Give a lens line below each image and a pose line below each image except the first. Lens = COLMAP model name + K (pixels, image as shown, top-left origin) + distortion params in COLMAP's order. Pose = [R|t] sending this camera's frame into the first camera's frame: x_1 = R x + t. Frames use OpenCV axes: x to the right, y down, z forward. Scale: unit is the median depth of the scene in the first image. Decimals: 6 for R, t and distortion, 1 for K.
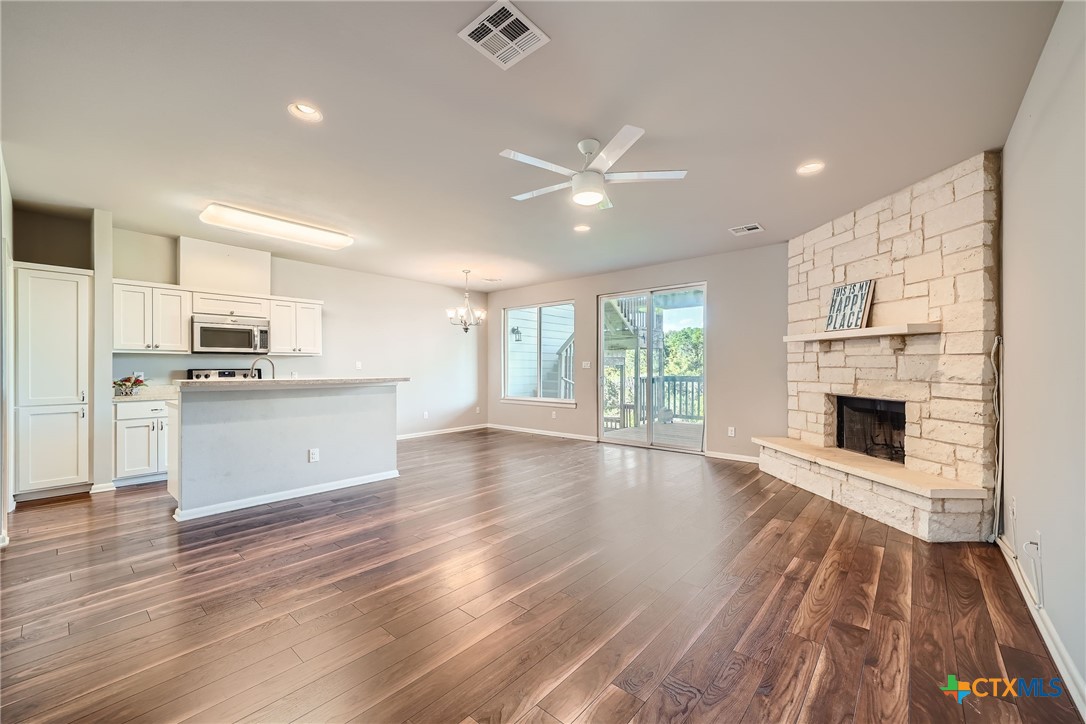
lens RADIAL K [[432.6, 0, 542.9], [0, 432.6, 366.7], [0, 0, 1]] dist [0.000893, 0.002643]
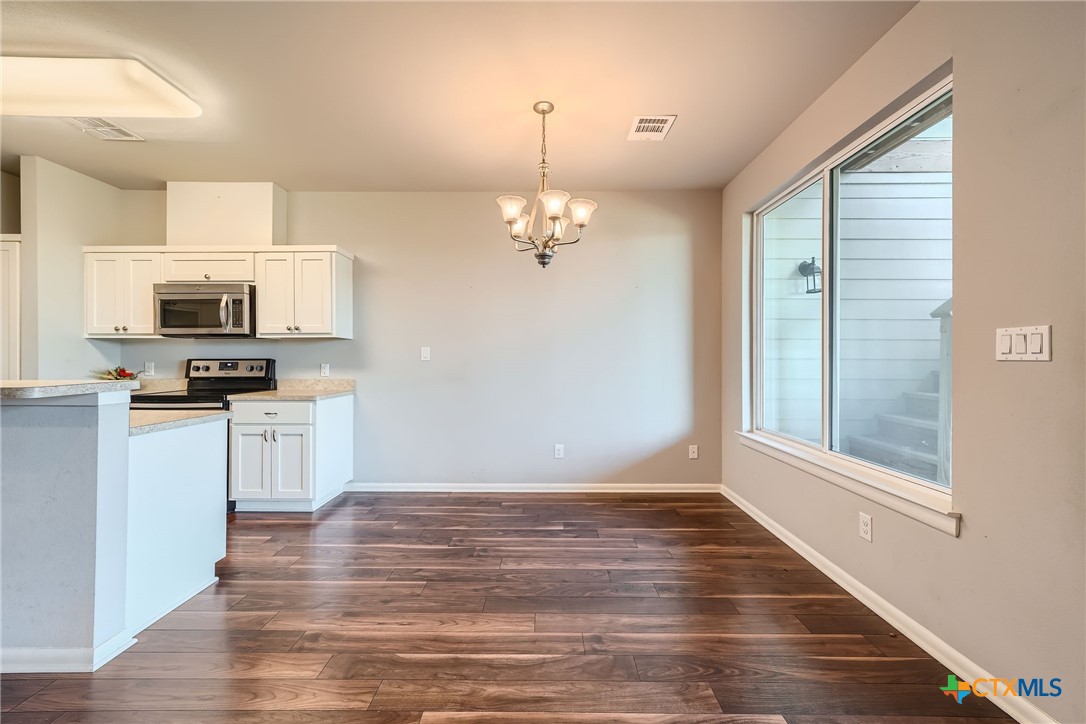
lens RADIAL K [[432.6, 0, 543.6], [0, 432.6, 359.0], [0, 0, 1]] dist [0.000893, 0.002643]
pose [[0.648774, 0.002902, -0.760975, 0.173042], [-0.001140, 0.999995, 0.002842, 0.003441], [0.760980, -0.000976, 0.648775, 1.090852]]
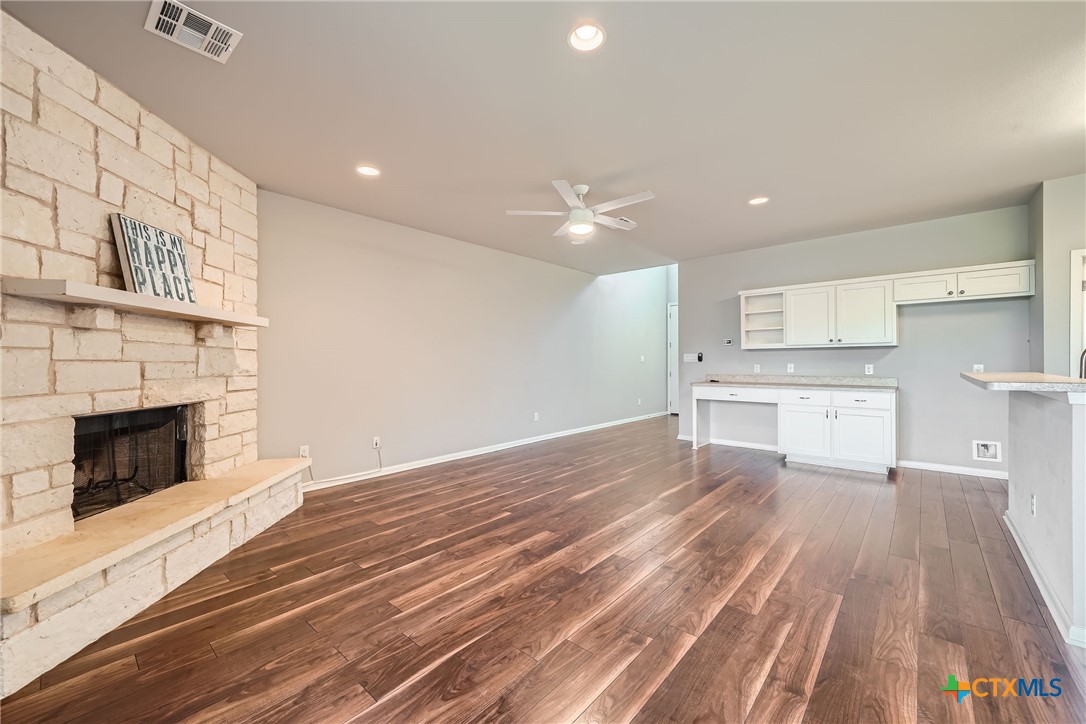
lens RADIAL K [[432.6, 0, 542.7], [0, 432.6, 359.5], [0, 0, 1]] dist [0.000893, 0.002643]
pose [[-0.999989, 0.002909, 0.003594, 0.135734], [0.002882, 0.999968, -0.007429, 0.005128], [-0.003615, -0.007419, -0.999966, 1.446618]]
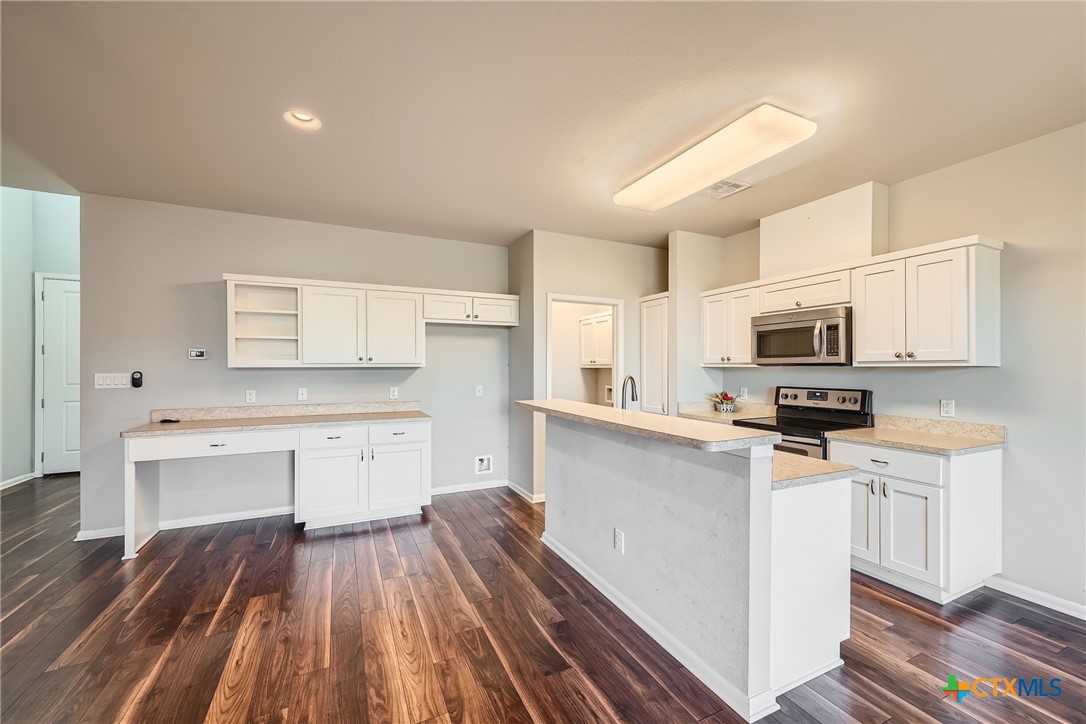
lens RADIAL K [[432.6, 0, 543.0], [0, 432.6, 365.2], [0, 0, 1]] dist [0.000893, 0.002643]
pose [[-0.396982, -0.001173, -0.917826, 0.056623], [0.001097, 0.999998, -0.001752, -0.033957], [0.917826, -0.001703, -0.396980, 1.026627]]
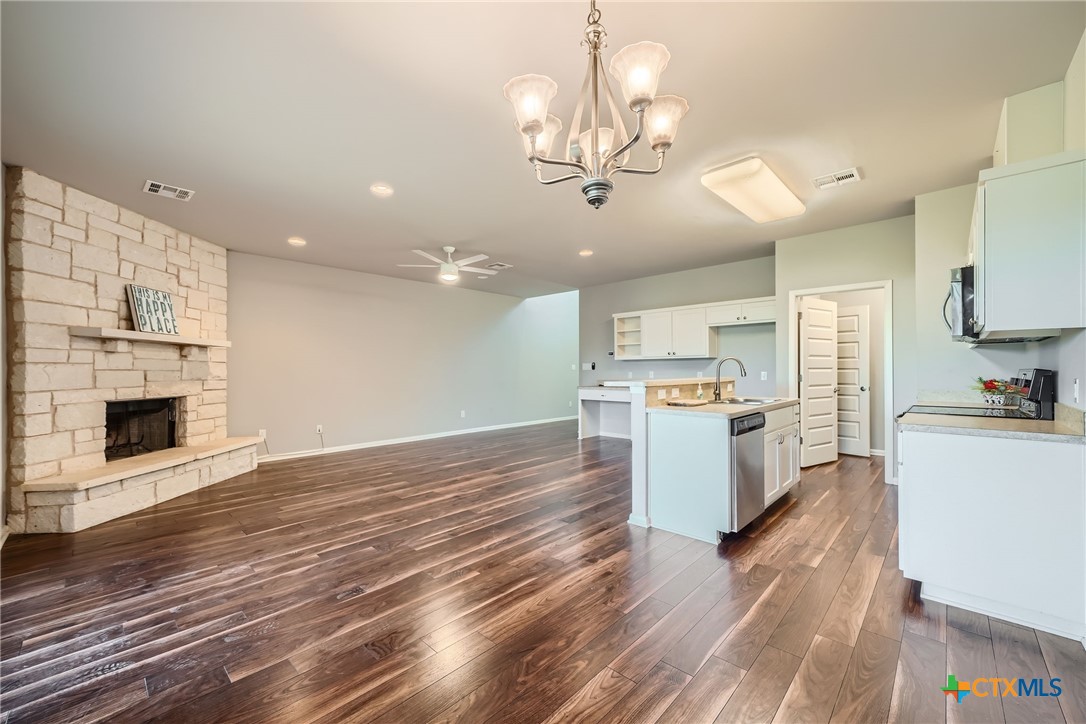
lens RADIAL K [[432.6, 0, 542.5], [0, 432.6, 366.7], [0, 0, 1]] dist [0.000893, 0.002643]
pose [[-0.999245, 0.003981, 0.038654, -0.227789], [0.003631, 0.999952, -0.009116, 0.005738], [-0.038688, -0.008968, -0.999211, 1.780611]]
